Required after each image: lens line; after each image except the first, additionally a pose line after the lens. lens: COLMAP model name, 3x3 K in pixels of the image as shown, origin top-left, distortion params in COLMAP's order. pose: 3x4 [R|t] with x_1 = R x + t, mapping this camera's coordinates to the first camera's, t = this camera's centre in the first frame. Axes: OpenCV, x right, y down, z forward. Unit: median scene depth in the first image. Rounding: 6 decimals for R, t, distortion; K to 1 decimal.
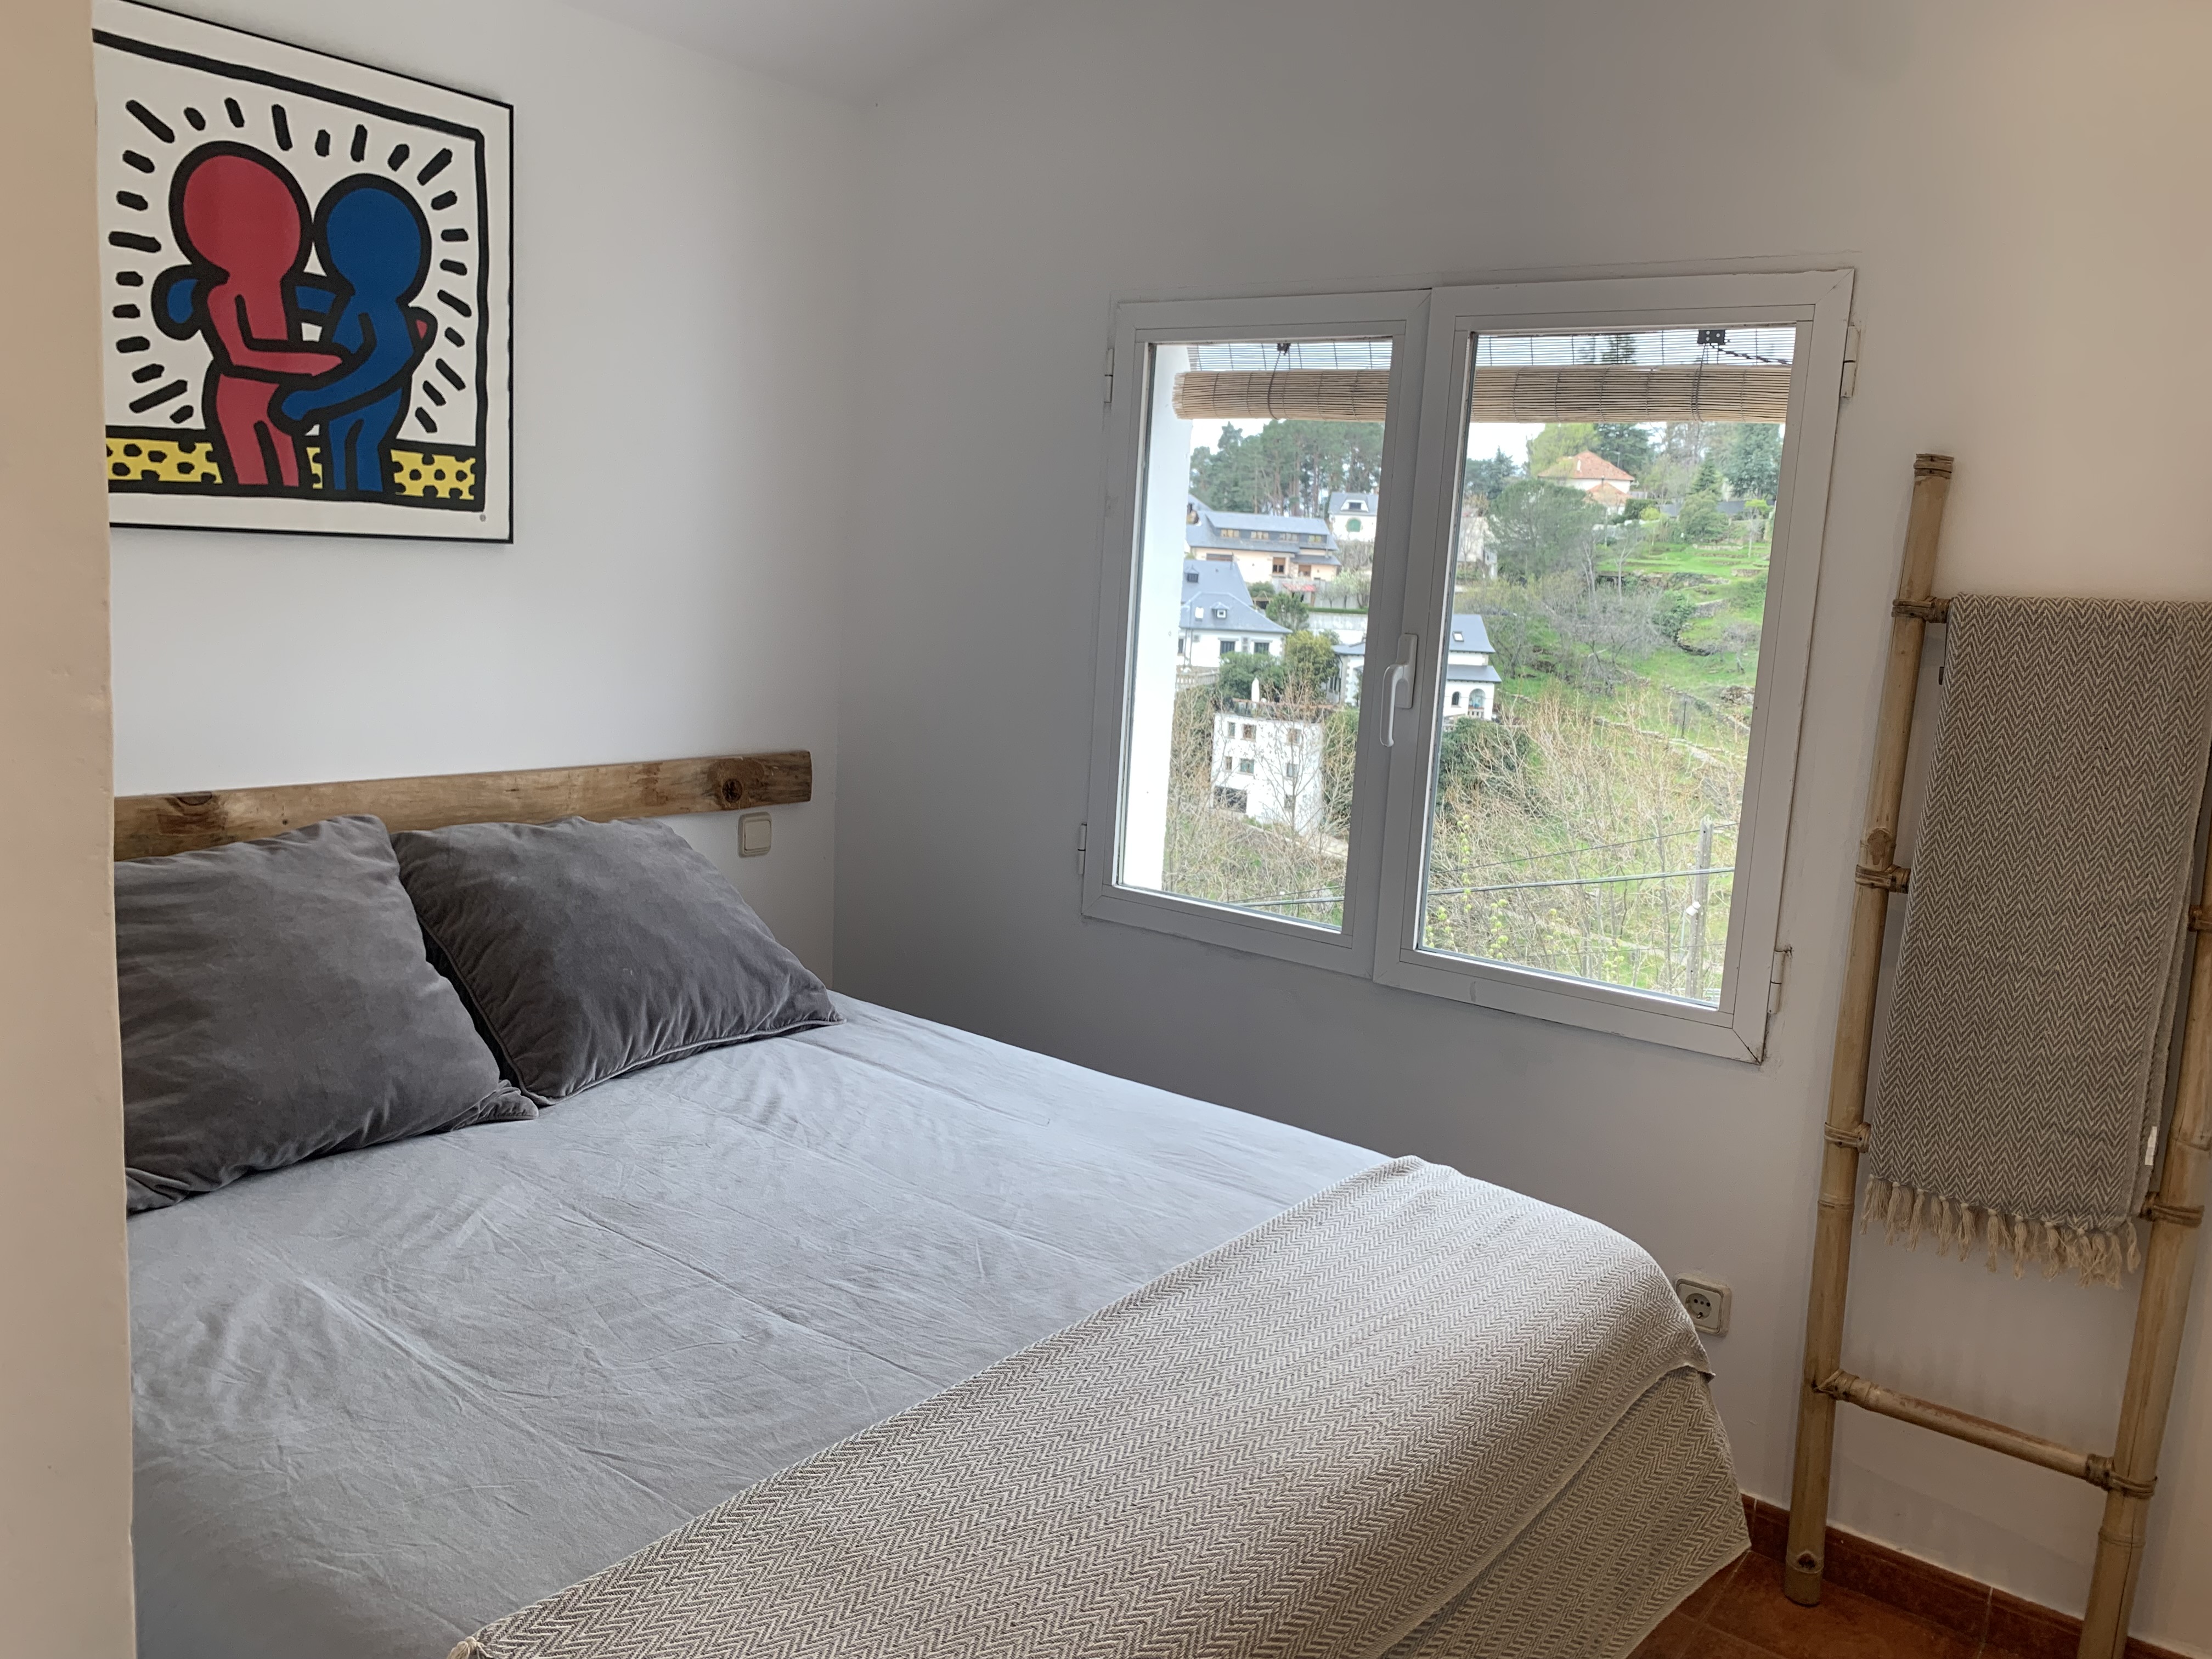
lens RADIAL K [[1660.6, 0, 1112.6], [0, 1660.6, 827.1], [0, 0, 1]] dist [0.029014, -0.031780]
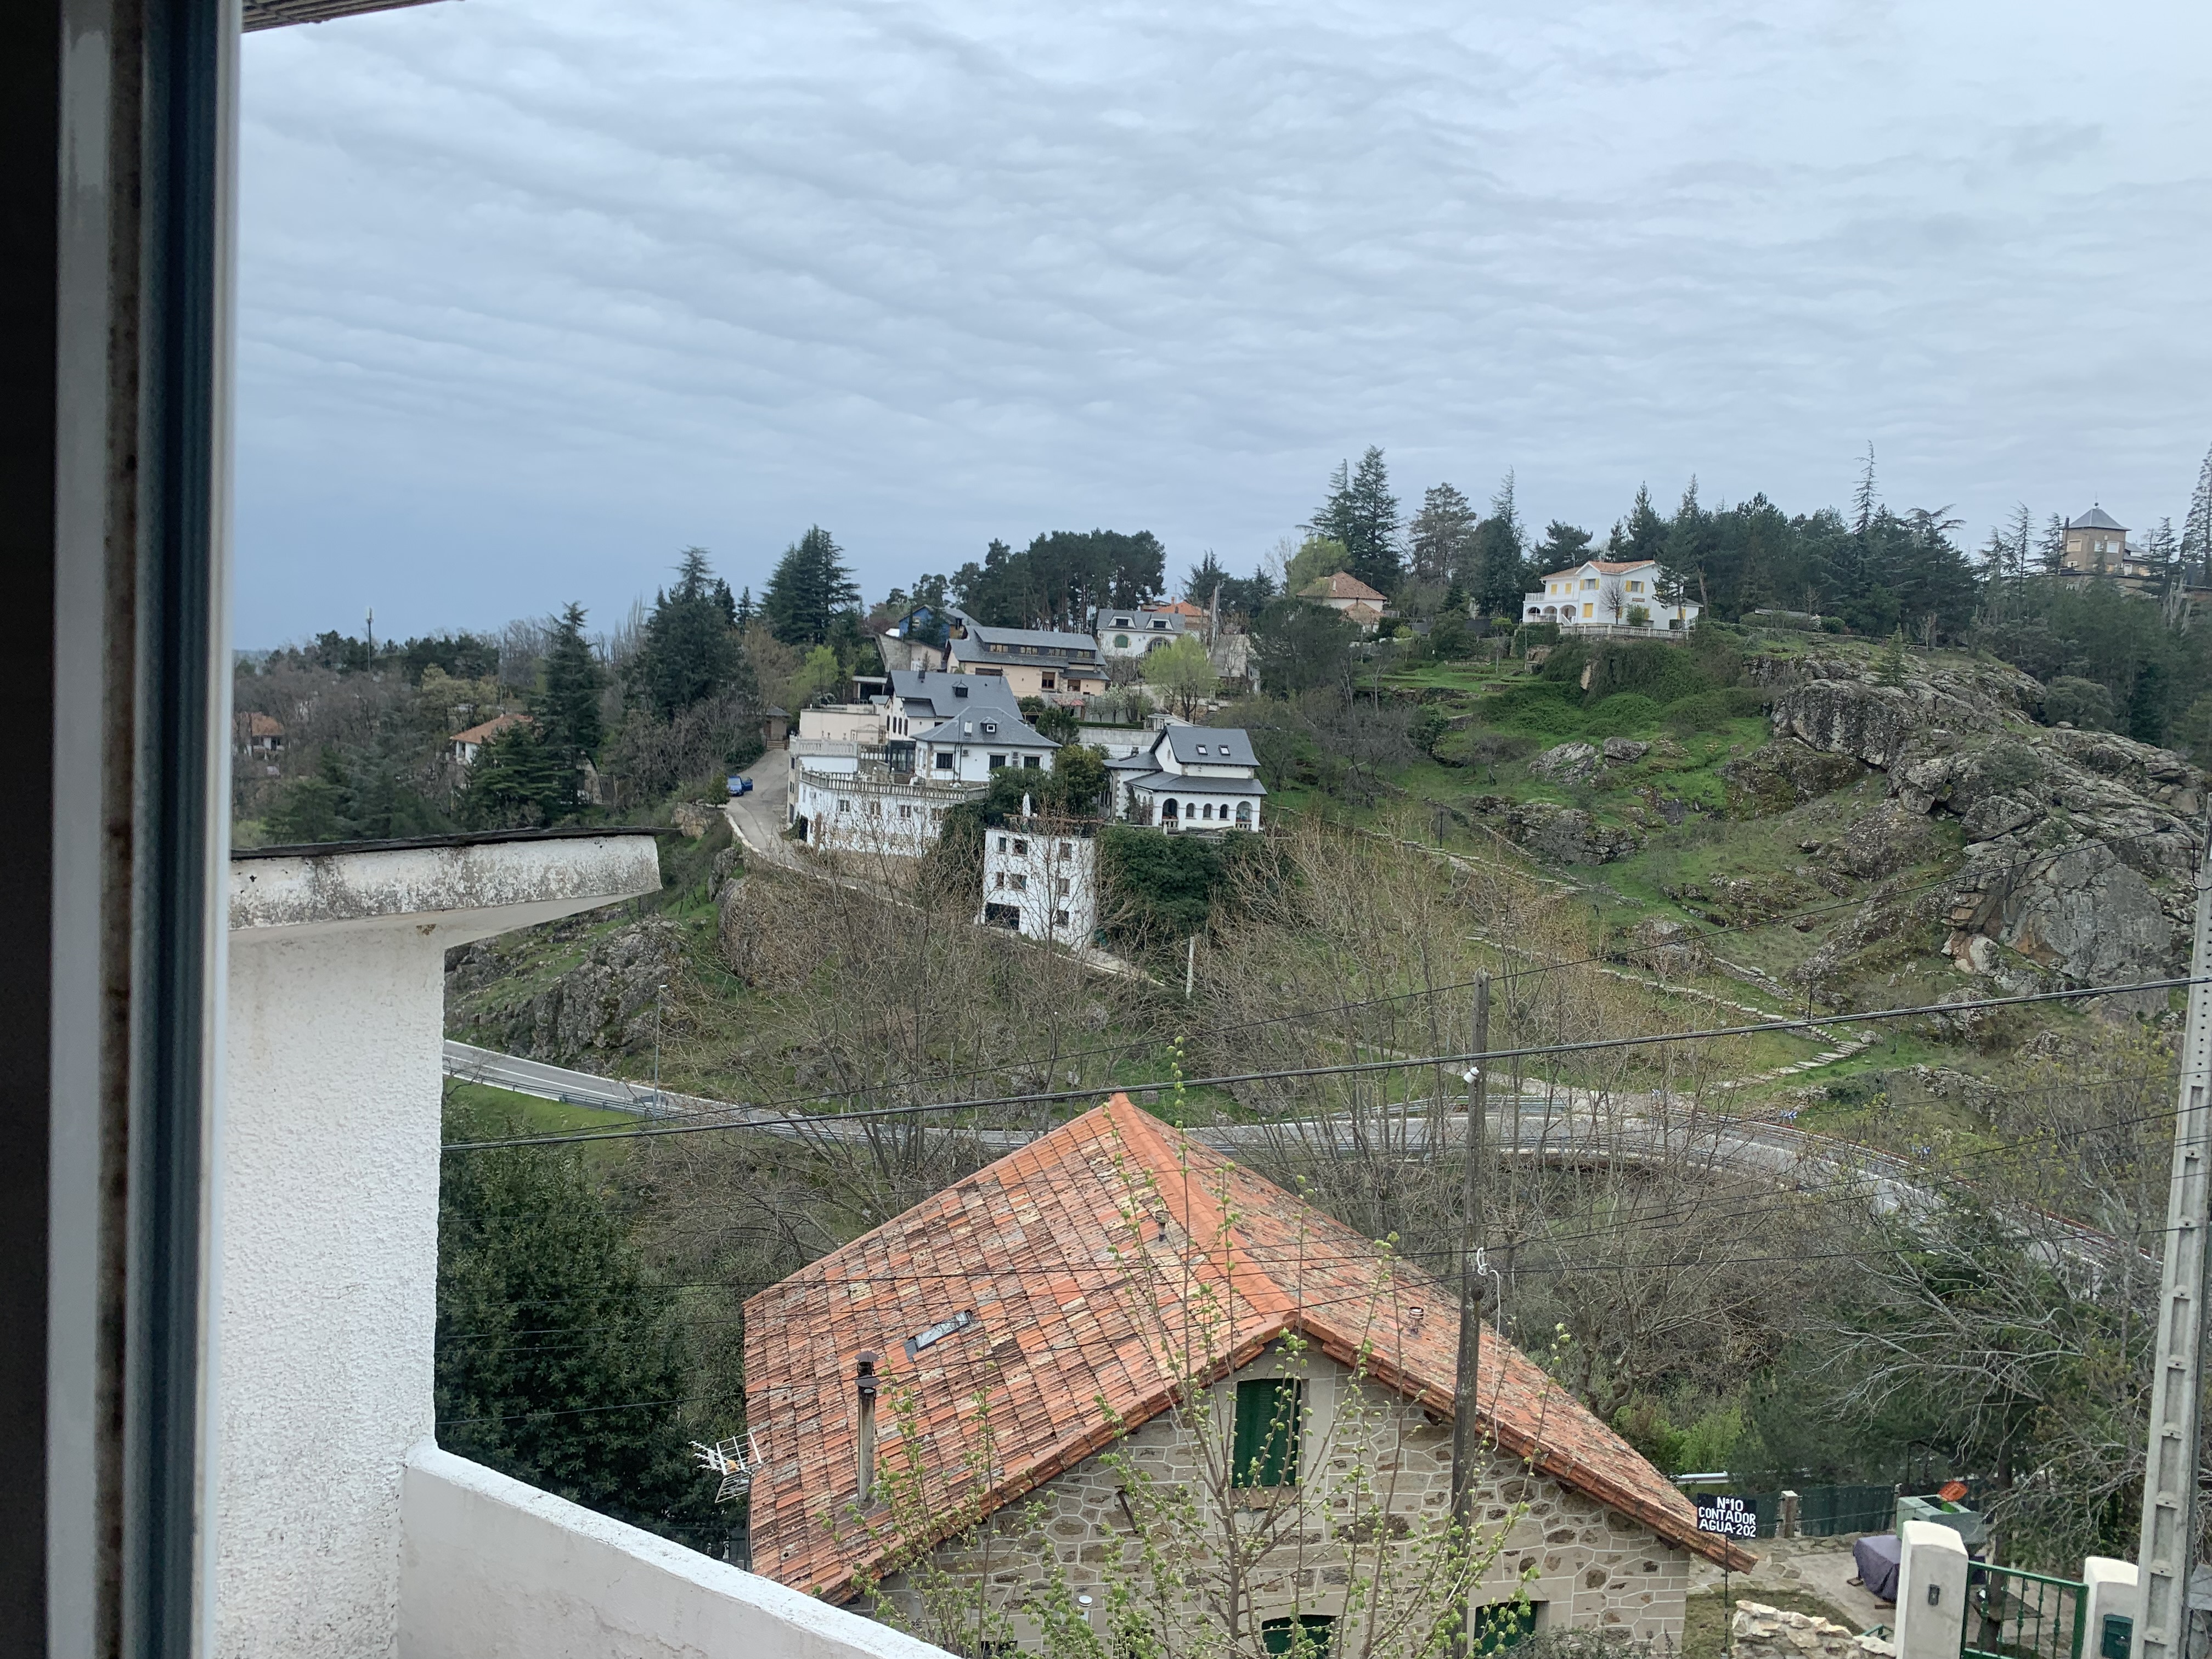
lens RADIAL K [[1660.6, 0, 1124.9], [0, 1660.6, 820.0], [0, 0, 1]] dist [0.029014, -0.031780]
pose [[0.989814, -0.011262, 0.141918, 0.169012], [0.021456, 0.997281, -0.070507, -0.101892], [-0.140738, 0.072834, 0.987364, 0.555080]]
